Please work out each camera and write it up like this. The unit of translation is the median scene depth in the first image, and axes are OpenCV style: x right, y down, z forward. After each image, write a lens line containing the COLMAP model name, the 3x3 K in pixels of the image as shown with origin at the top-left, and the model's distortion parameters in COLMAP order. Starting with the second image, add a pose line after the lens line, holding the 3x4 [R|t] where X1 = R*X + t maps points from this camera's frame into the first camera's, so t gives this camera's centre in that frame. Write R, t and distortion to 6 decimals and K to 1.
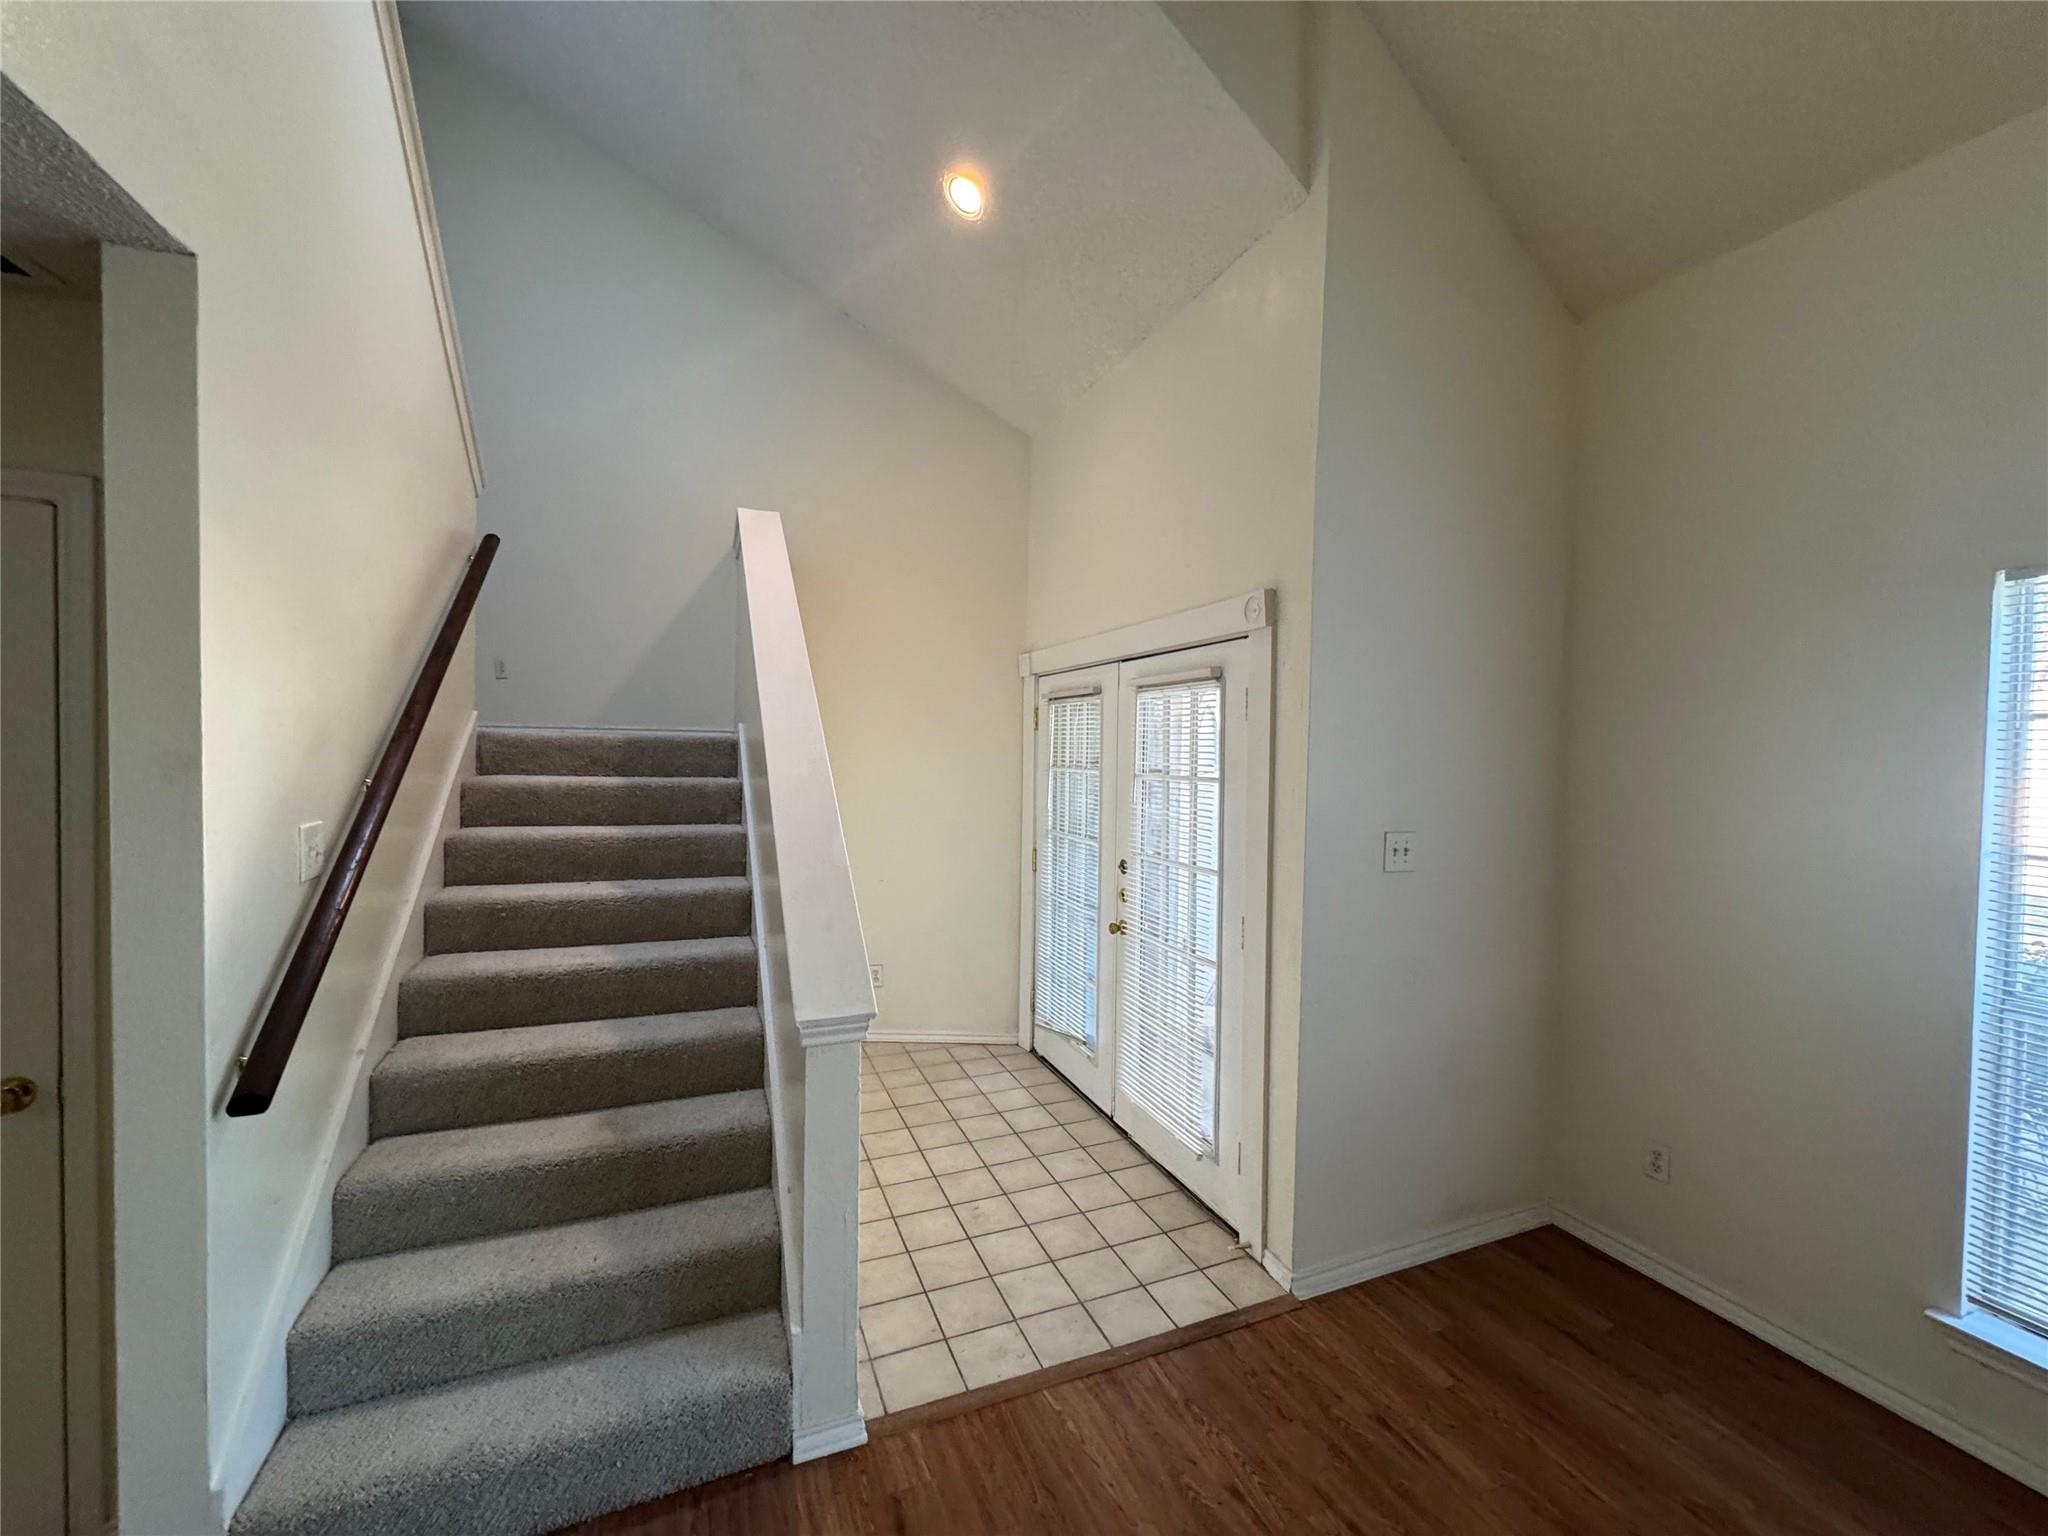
lens RADIAL K [[816.8, 0, 1027.0], [0, 816.8, 772.6], [0, 0, 1]] dist [-0.004236, 0.000082]
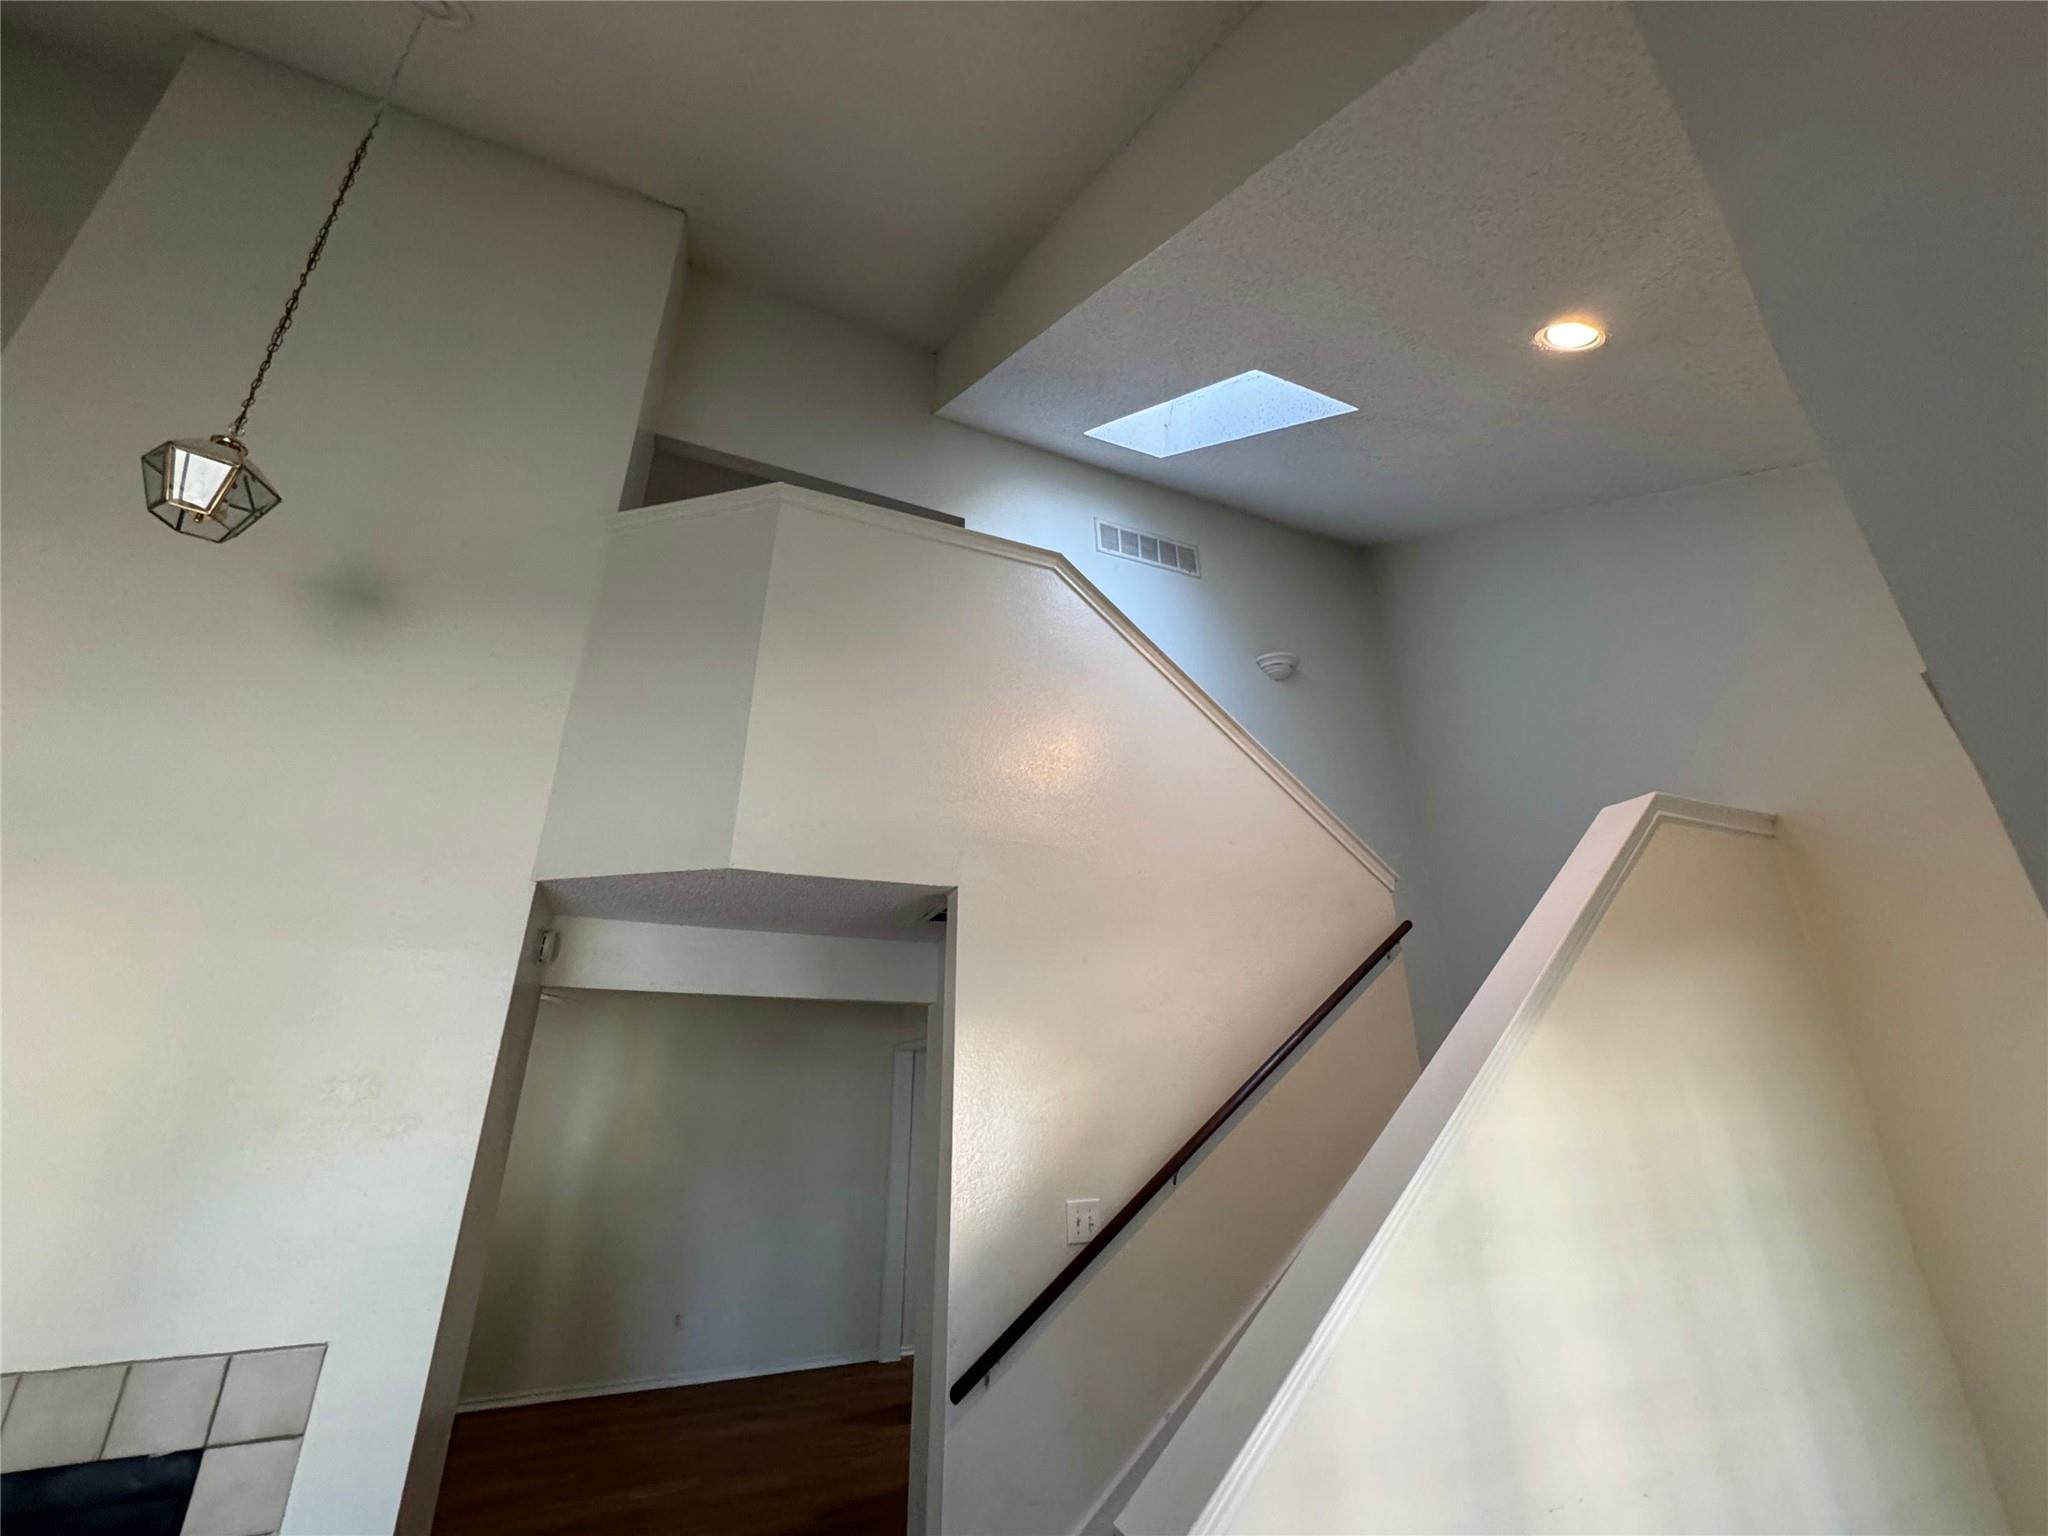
lens RADIAL K [[812.3, 0, 1017.6], [0, 812.3, 769.3], [0, 0, 1]] dist [-0.001345, -0.000112]
pose [[-0.002479, -0.383701, -0.923454, 0.636182], [-0.022827, 0.923238, -0.383550, -0.081082], [0.999736, 0.020129, -0.011048, 0.735620]]
